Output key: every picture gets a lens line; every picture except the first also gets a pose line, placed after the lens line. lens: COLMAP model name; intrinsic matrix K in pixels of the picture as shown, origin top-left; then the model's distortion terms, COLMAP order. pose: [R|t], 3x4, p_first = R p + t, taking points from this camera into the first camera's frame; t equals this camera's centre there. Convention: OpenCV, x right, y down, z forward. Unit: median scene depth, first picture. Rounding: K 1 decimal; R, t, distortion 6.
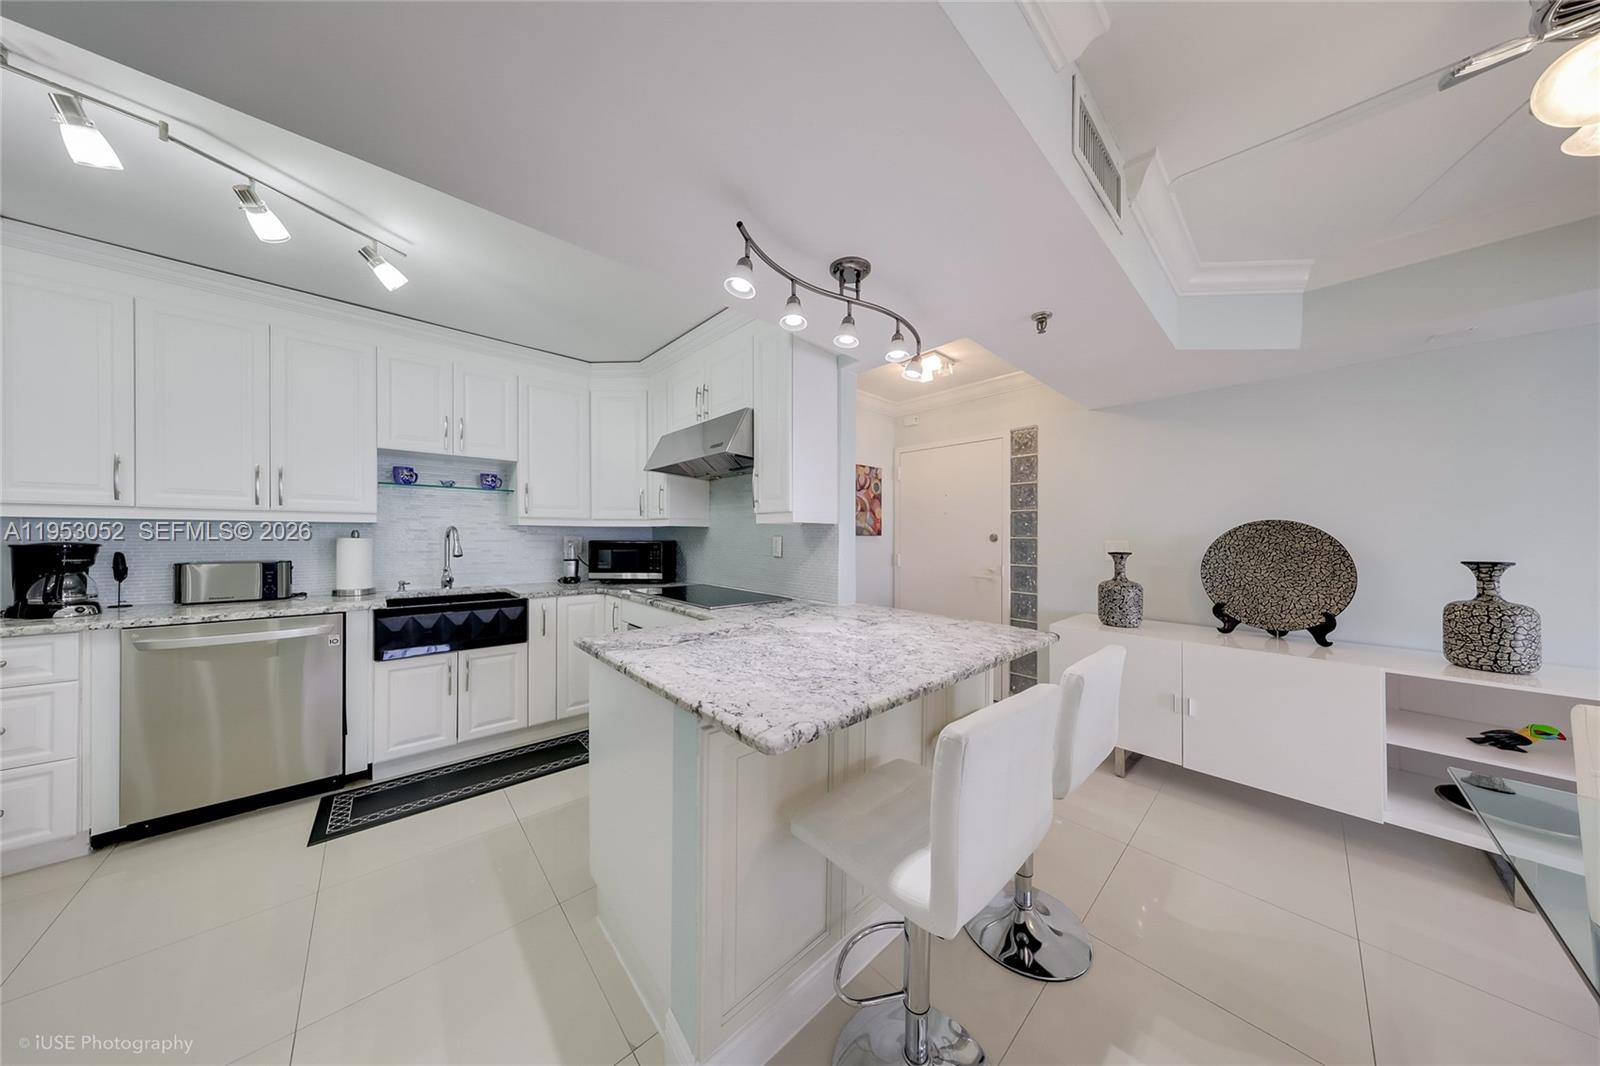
lens RADIAL K [[457.6, 0, 805.3], [0, 457.6, 538.0], [0, 0, 1]] dist [0.000456, 0.000098]
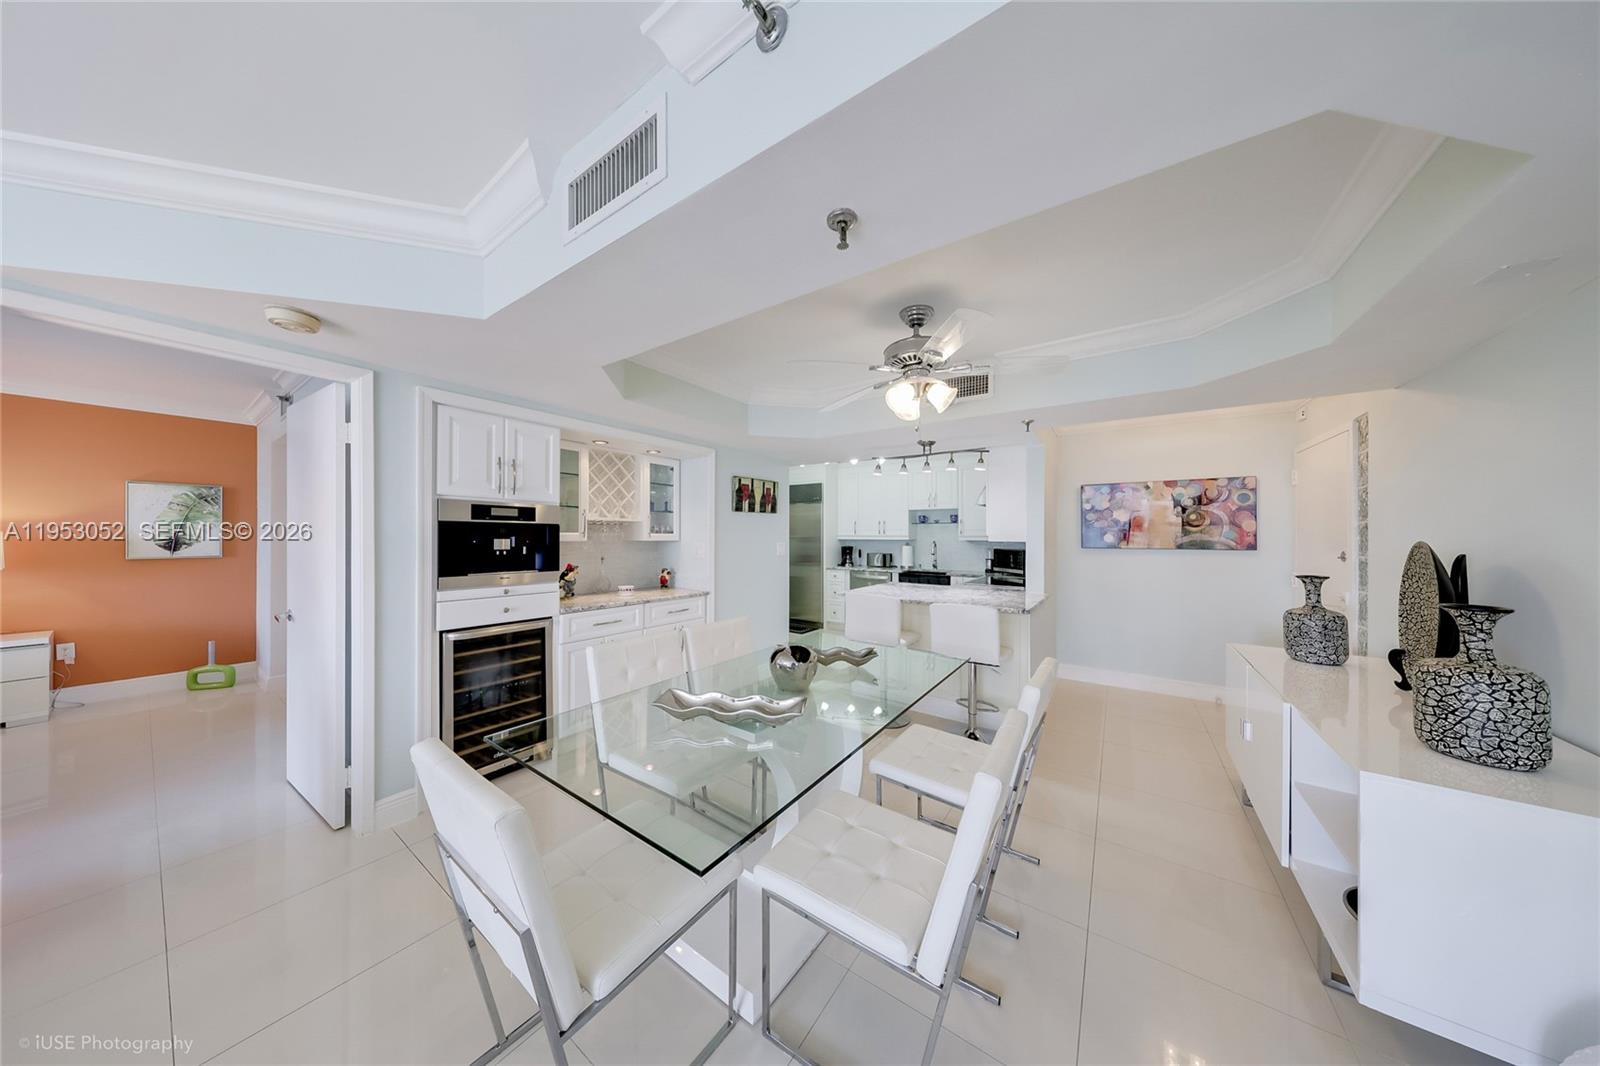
lens RADIAL K [[457.6, 0, 805.3], [0, 457.6, 538.0], [0, 0, 1]] dist [0.000456, 0.000098]
pose [[0.236521, -0.000444, -0.971626, 1.178263], [-0.008474, 0.999961, -0.002520, -0.027434], [0.971589, 0.008830, 0.236508, -0.117370]]
